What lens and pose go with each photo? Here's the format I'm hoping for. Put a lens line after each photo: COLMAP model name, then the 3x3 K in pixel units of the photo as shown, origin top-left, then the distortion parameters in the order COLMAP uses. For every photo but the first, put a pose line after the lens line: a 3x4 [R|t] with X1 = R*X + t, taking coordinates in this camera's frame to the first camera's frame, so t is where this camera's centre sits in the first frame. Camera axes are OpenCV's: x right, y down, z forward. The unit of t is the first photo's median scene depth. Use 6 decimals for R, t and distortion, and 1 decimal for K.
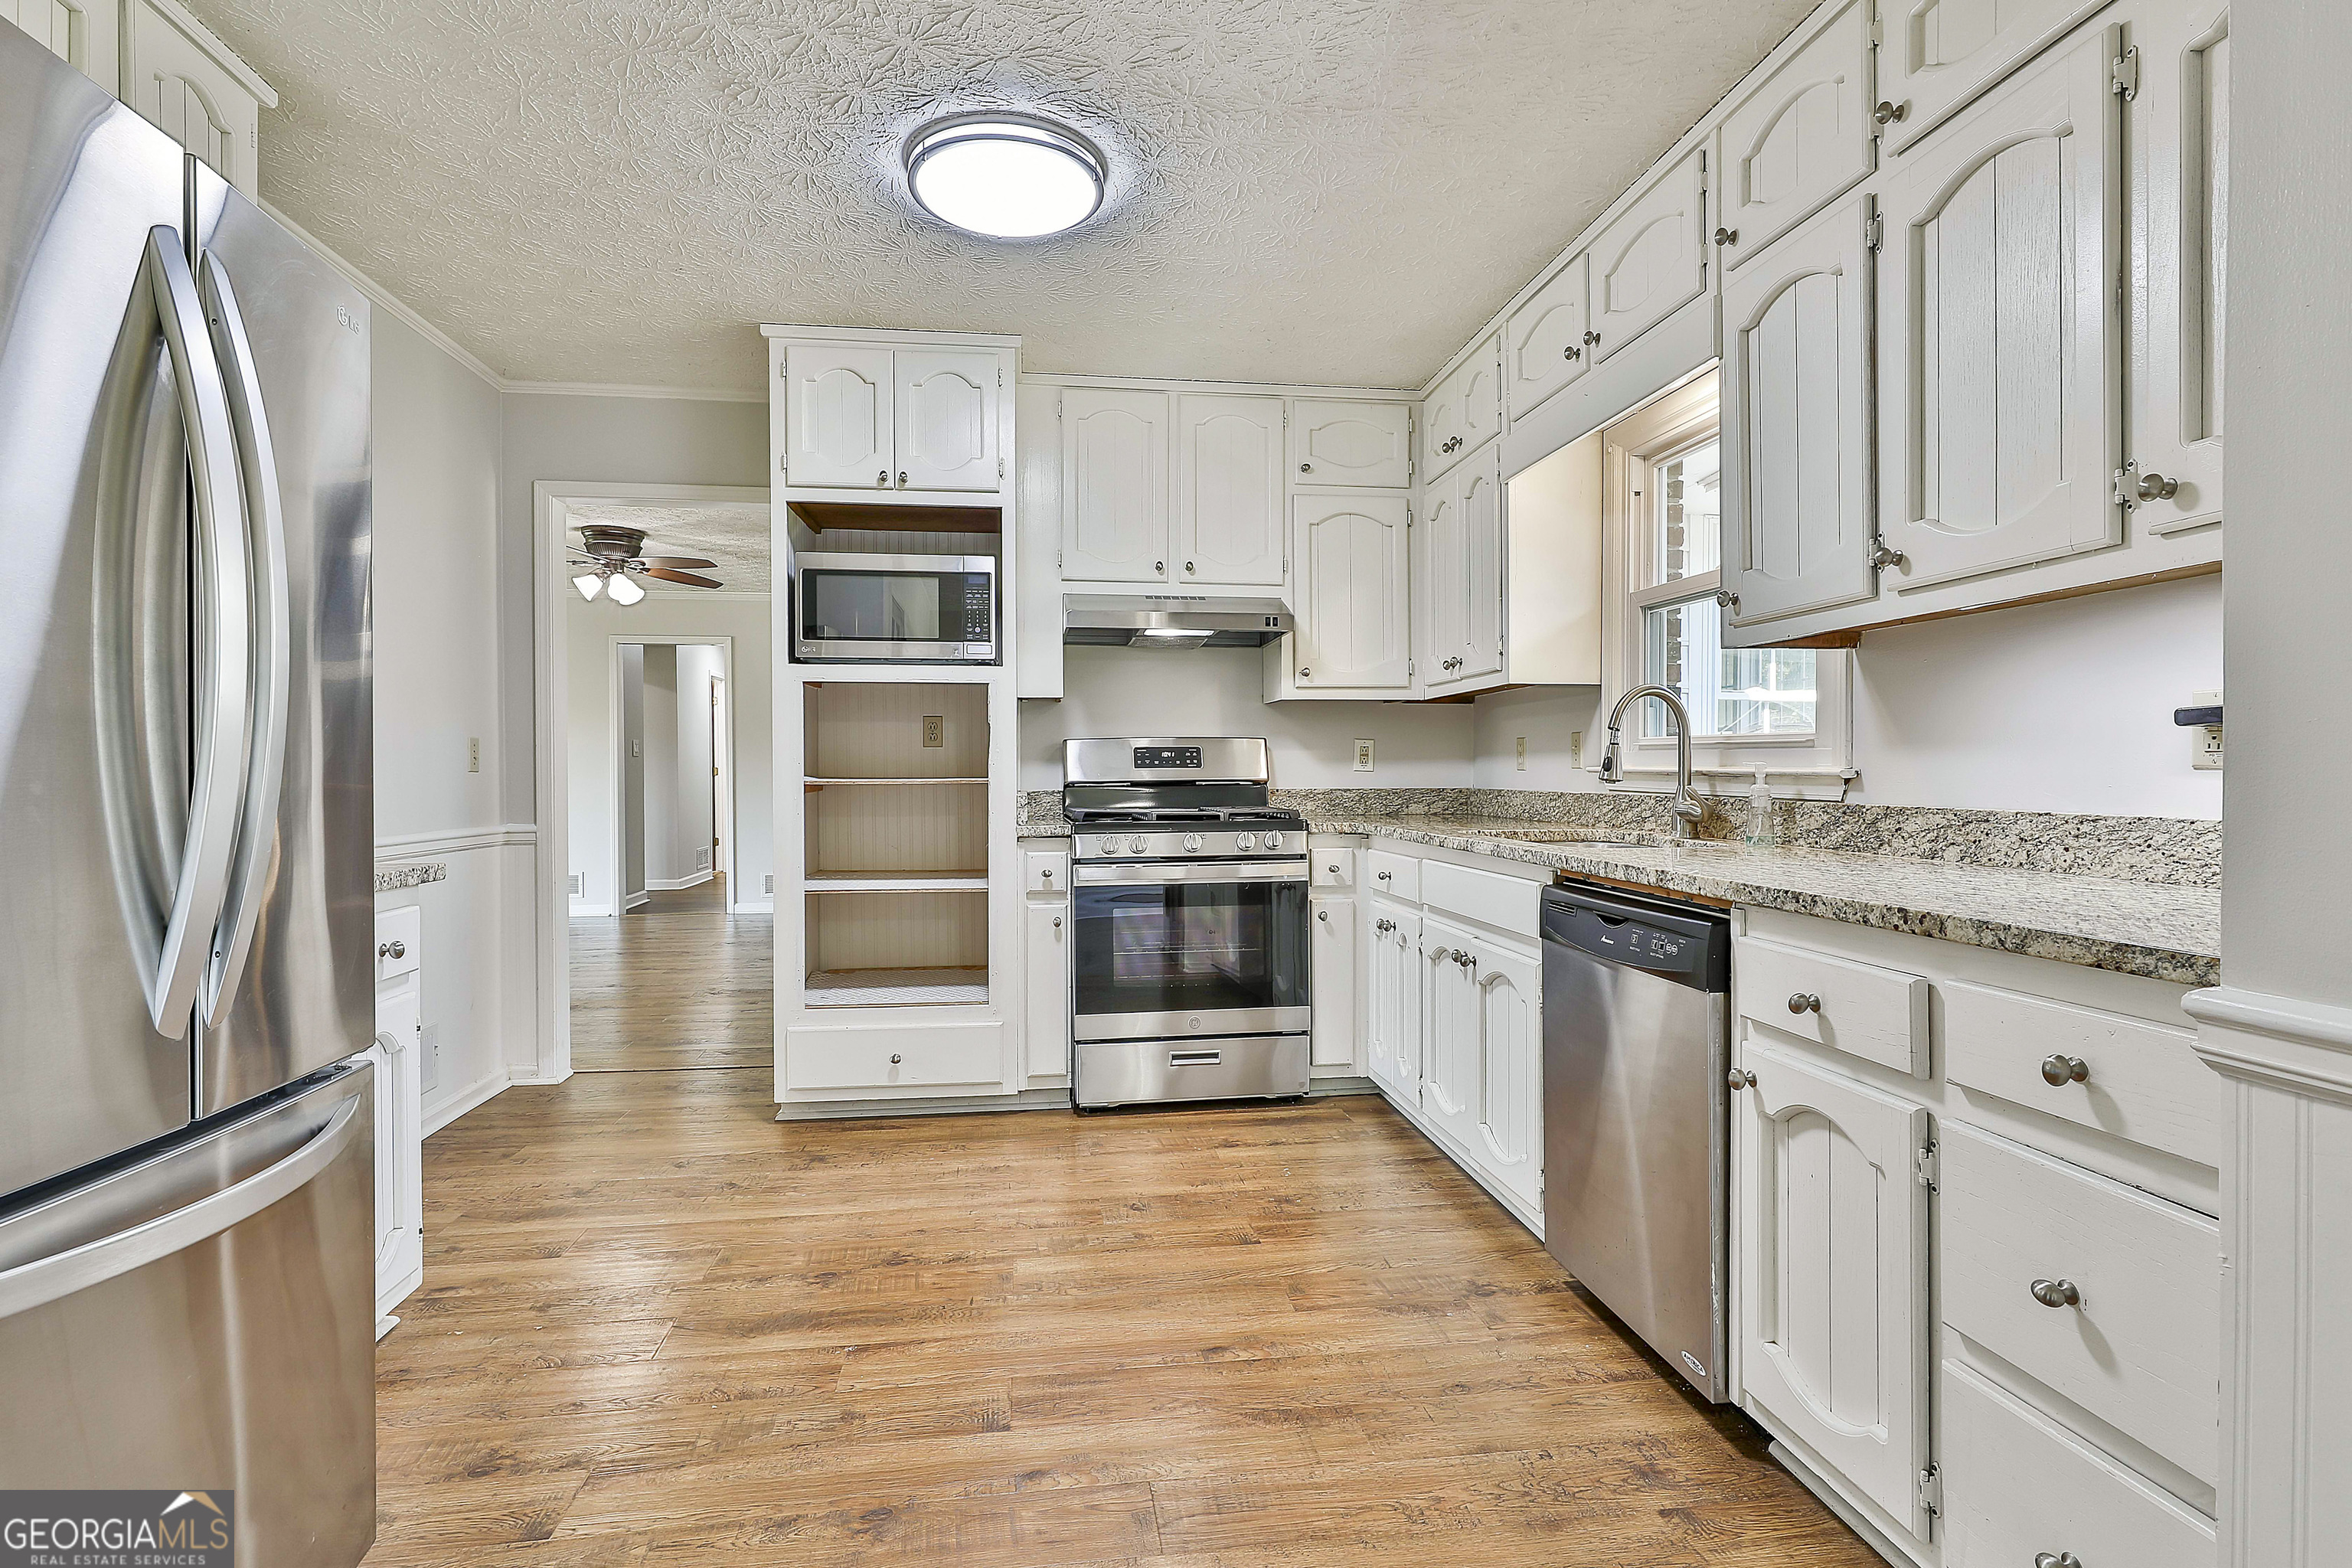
lens RADIAL K [[1150.7, 0, 1181.2], [0, 1150.7, 776.7], [0, 0, 1]] dist [-0.004942, -0.000514]
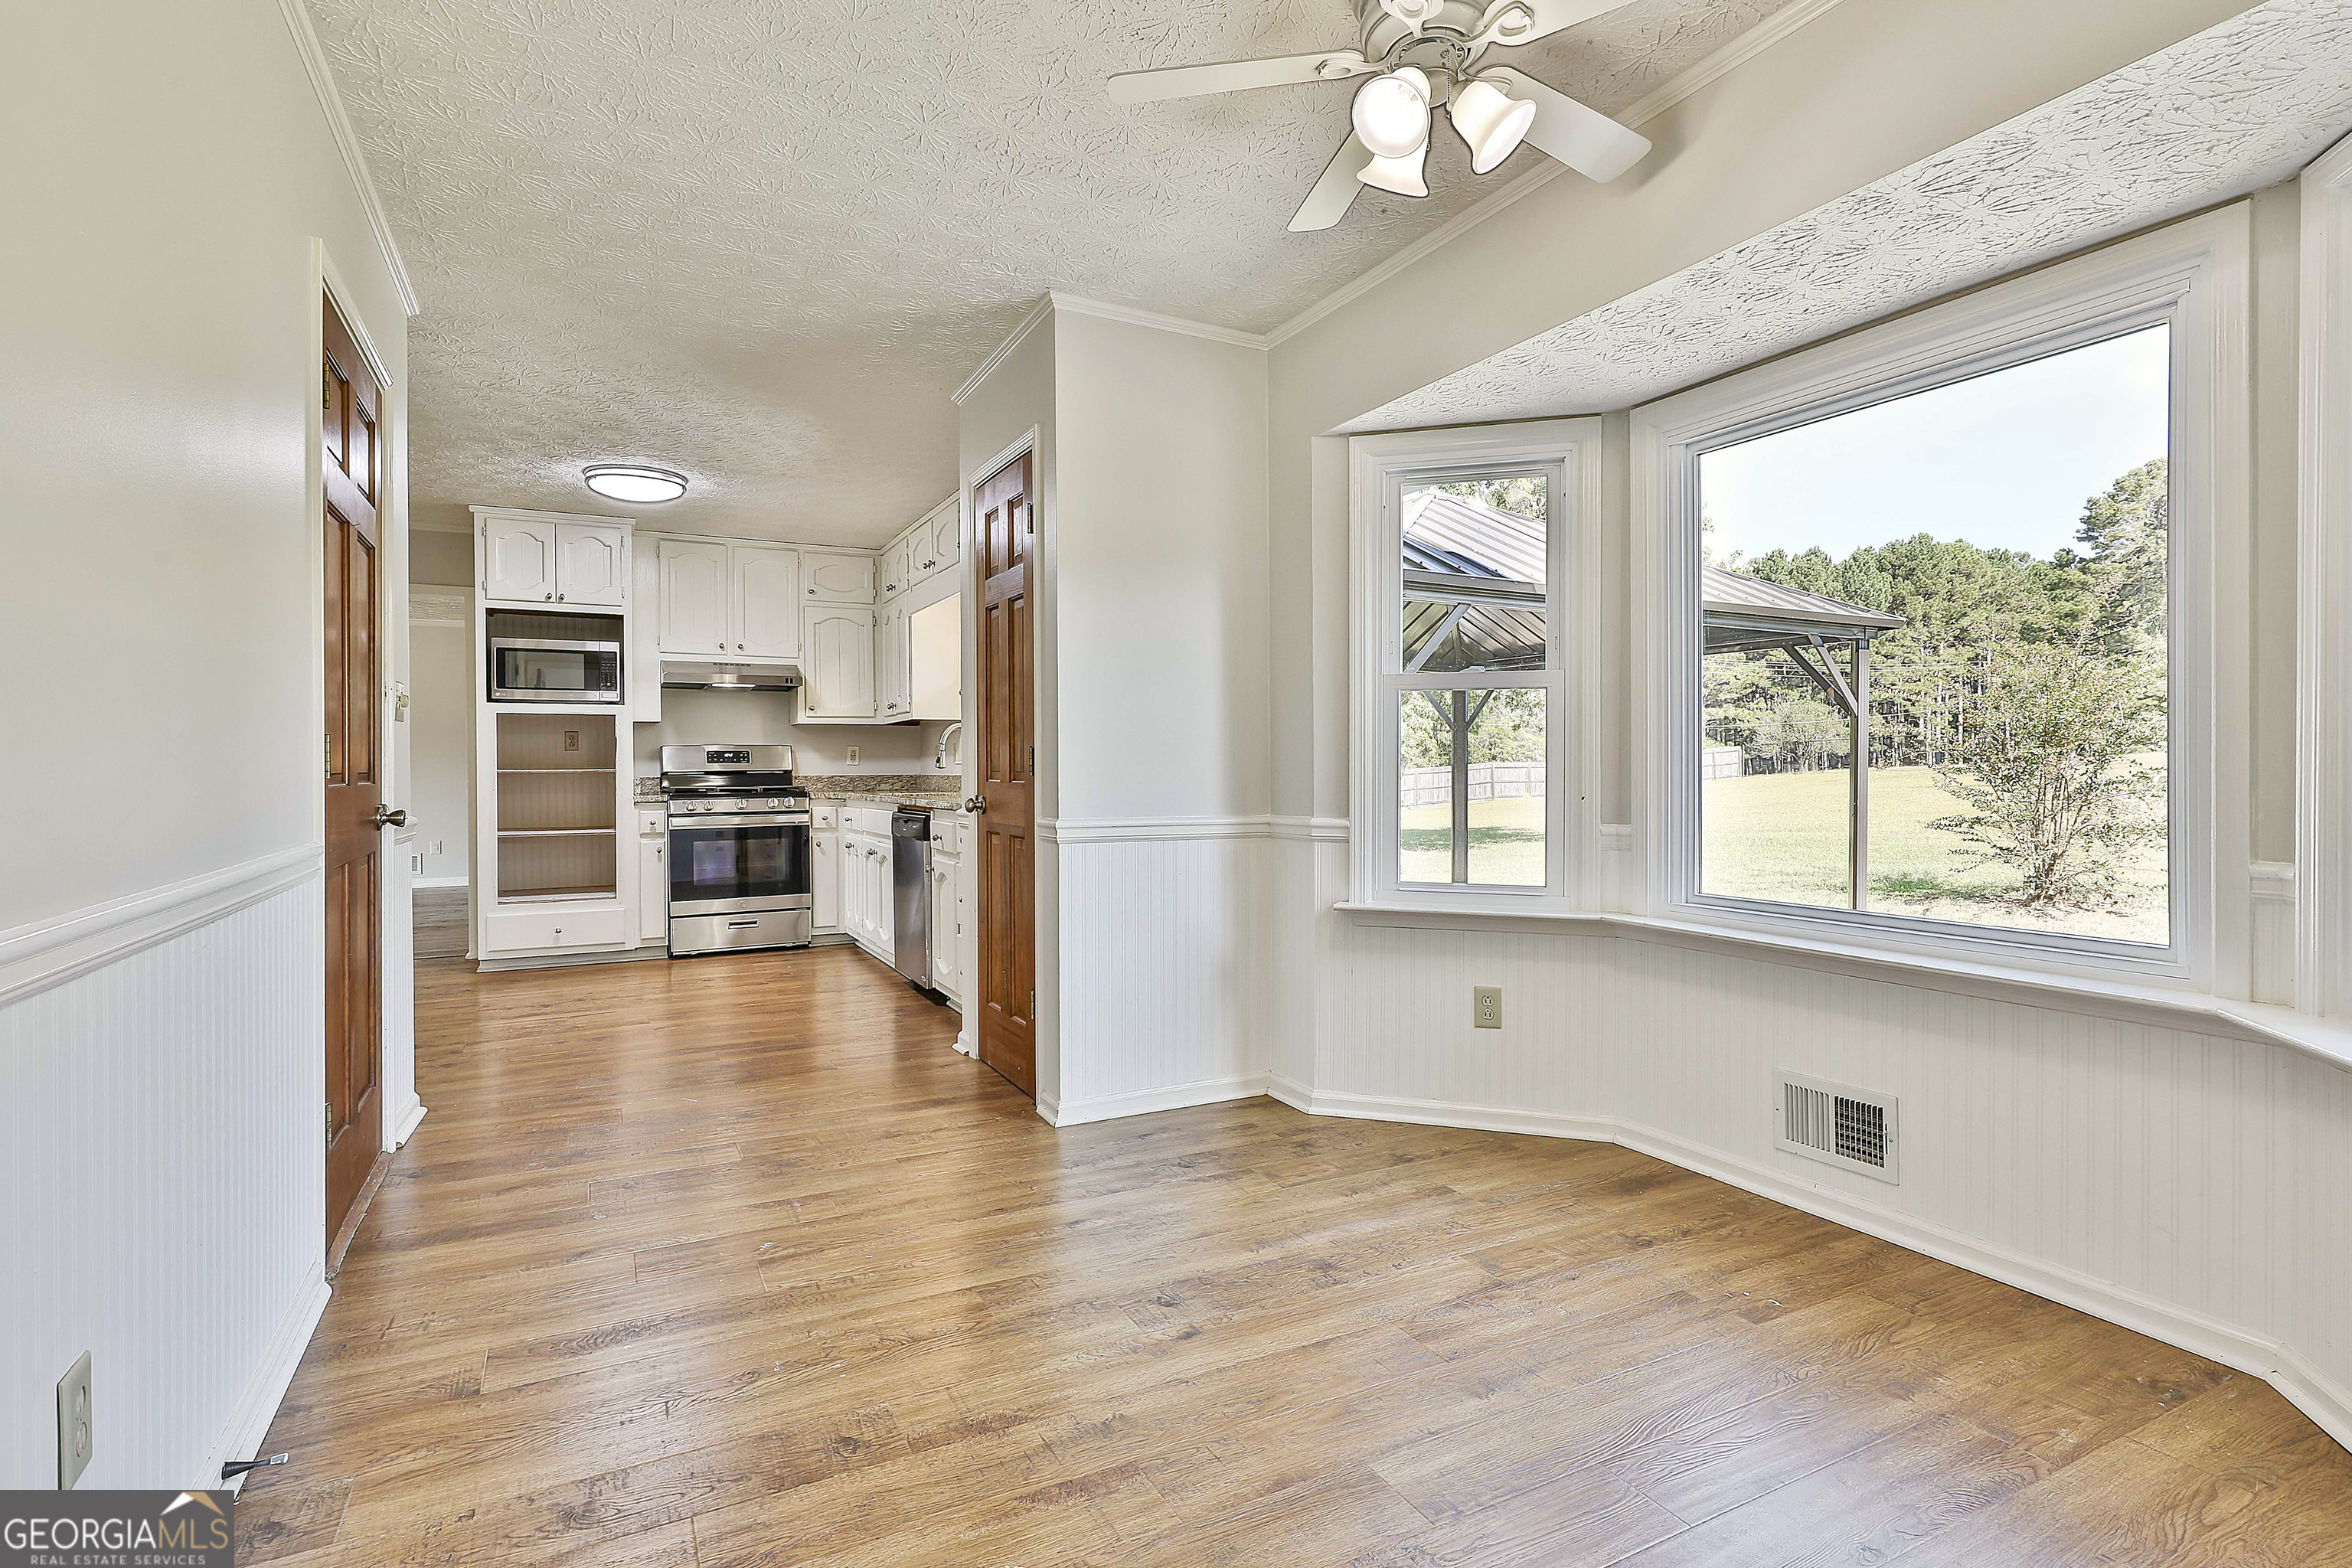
lens RADIAL K [[1140.2, 0, 1176.1], [0, 1140.2, 765.7], [0, 0, 1]] dist [0.000626, -0.001753]
pose [[0.943732, -0.004433, 0.330682, 0.061795], [0.007048, 0.999953, -0.006709, 0.013479], [-0.330636, 0.008662, 0.943719, -0.898493]]
